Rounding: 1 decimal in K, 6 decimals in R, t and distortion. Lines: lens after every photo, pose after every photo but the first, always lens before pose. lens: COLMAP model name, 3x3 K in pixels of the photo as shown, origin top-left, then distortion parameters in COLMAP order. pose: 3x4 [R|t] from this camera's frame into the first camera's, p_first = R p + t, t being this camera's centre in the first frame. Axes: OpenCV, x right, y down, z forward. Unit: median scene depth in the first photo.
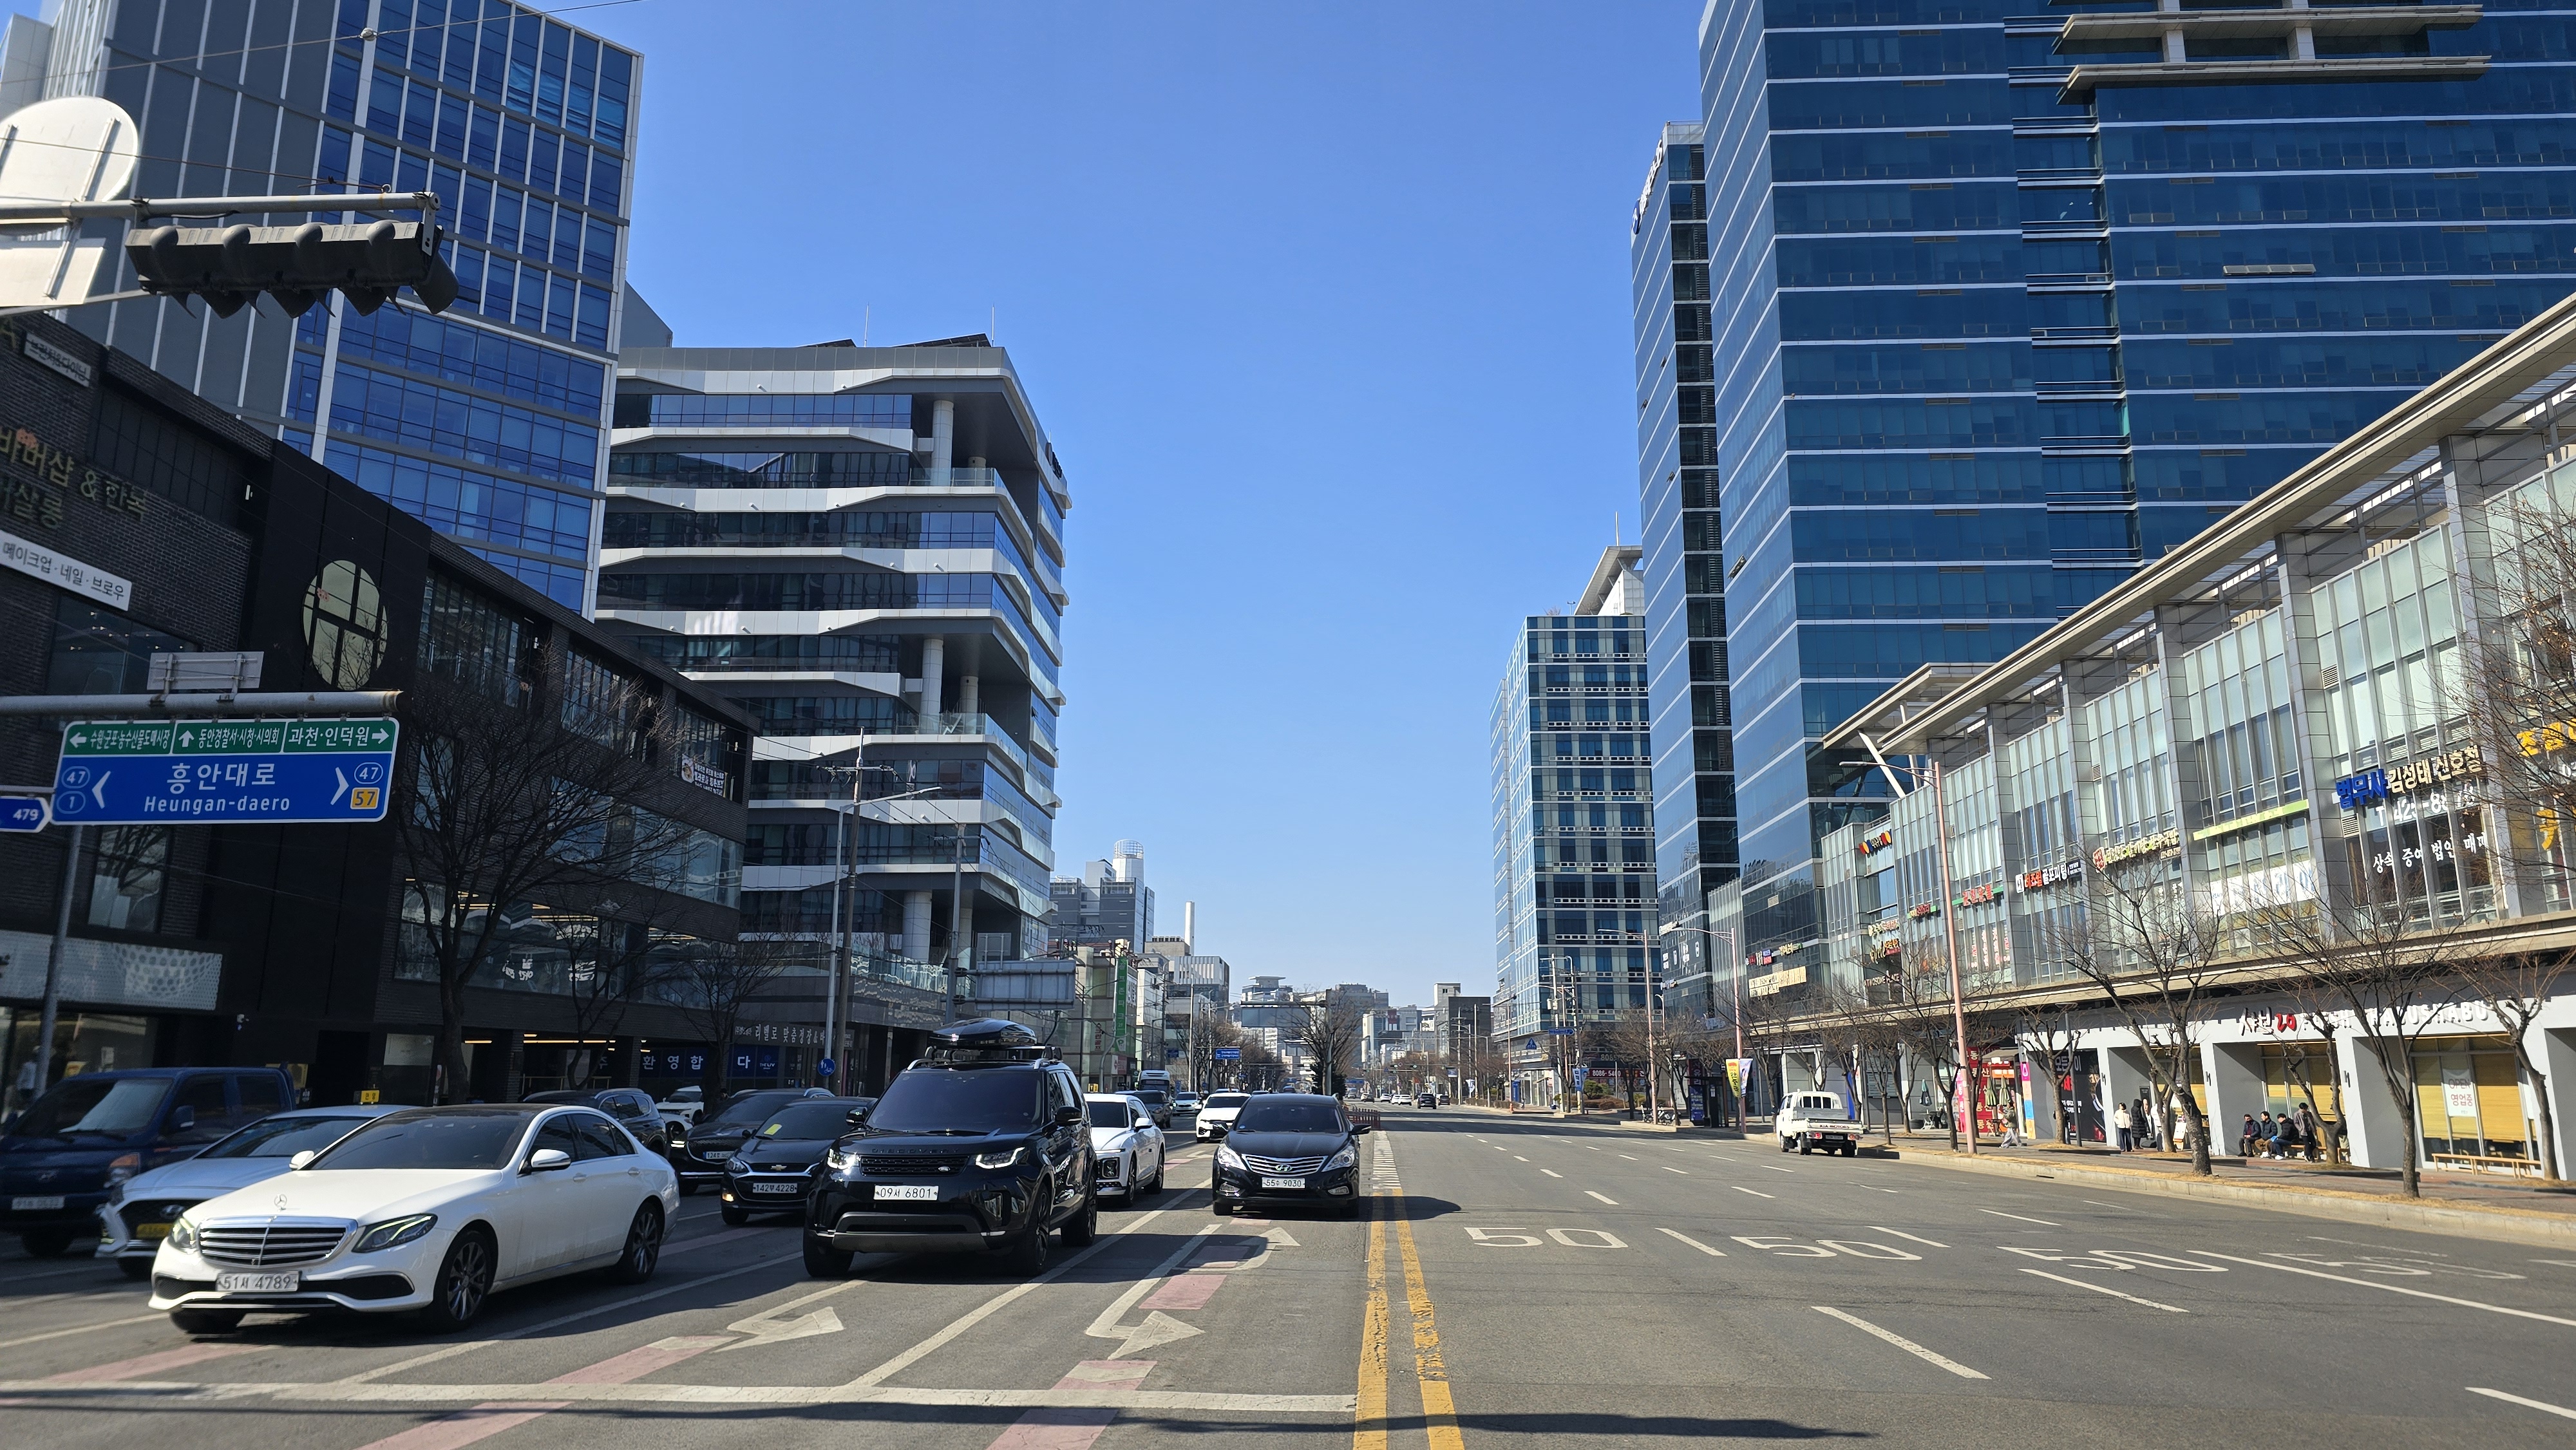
lens RADIAL K [[1697.8, 0, 1288.0], [0, 1697.8, 725.0], [0, 0, 1]] dist [0.078944, -0.072030]
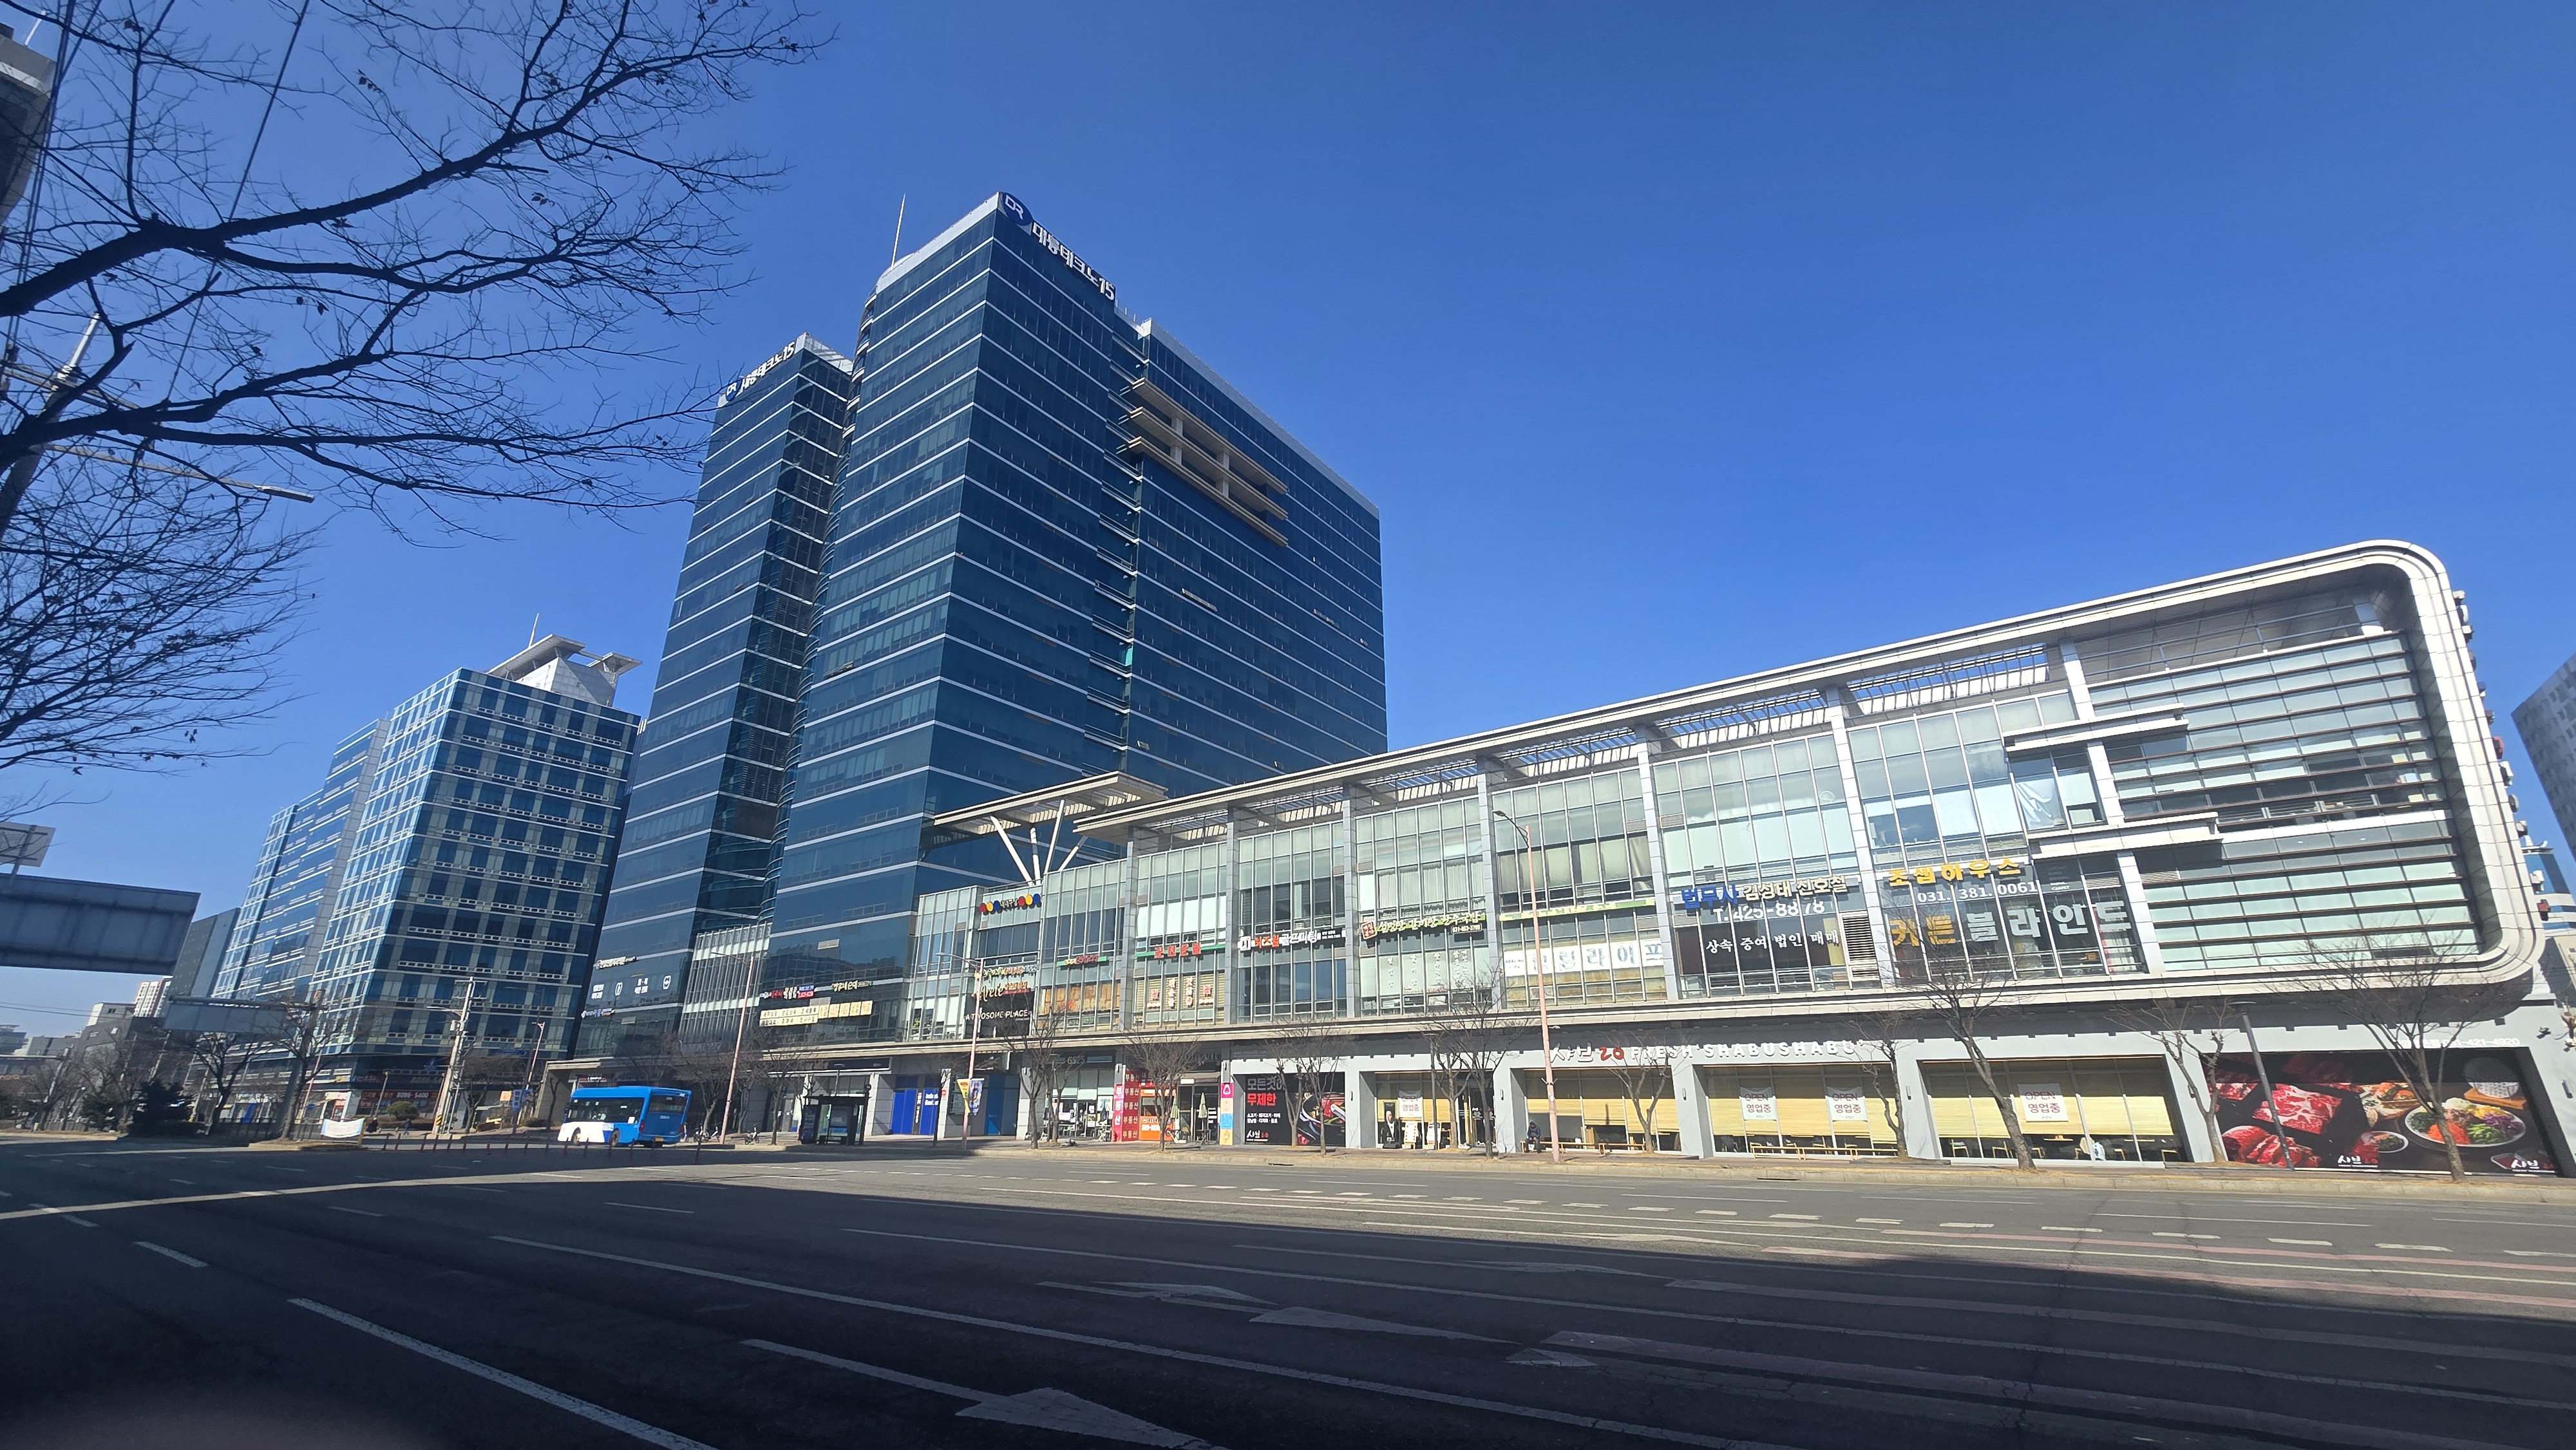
lens RADIAL K [[1054.3, 0, 1288.0], [0, 1054.3, 725.0], [0, 0, 1]] dist [-0.000434, -0.000106]
pose [[0.568870, 0.278117, 0.773976, -0.118033], [-0.167163, 0.960543, -0.222292, 0.054541], [-0.805260, -0.002925, 0.592914, 0.256043]]
